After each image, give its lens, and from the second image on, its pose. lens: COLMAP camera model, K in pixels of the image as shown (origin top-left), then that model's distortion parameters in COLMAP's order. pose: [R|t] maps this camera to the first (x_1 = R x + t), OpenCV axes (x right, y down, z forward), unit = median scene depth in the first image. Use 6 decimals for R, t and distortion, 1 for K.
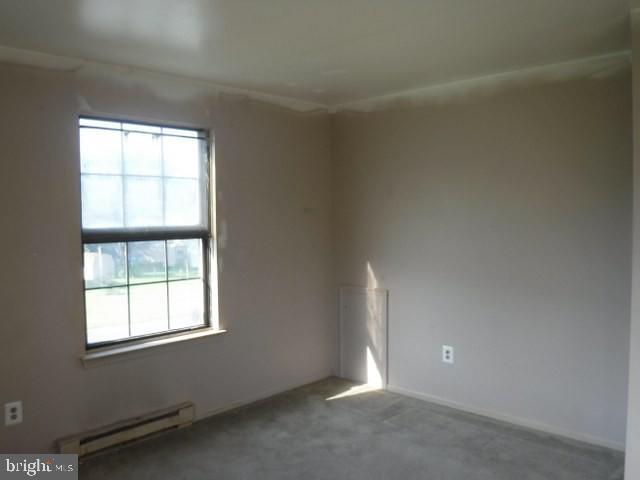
lens RADIAL K [[522.1, 0, 320.0], [0, 522.1, 240.0], [0, 0, 1]] dist [-0.092912, 0.011712]
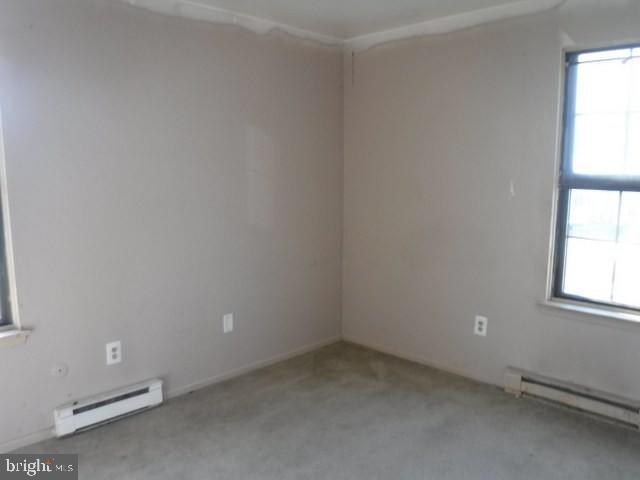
lens RADIAL K [[522.1, 0, 320.0], [0, 522.1, 240.0], [0, 0, 1]] dist [-0.092912, 0.011712]
pose [[-0.020182, 0.160646, -0.986806, 0.500698], [-0.050663, 0.985574, 0.161482, -0.028282], [0.998512, 0.053253, -0.011752, 0.548979]]
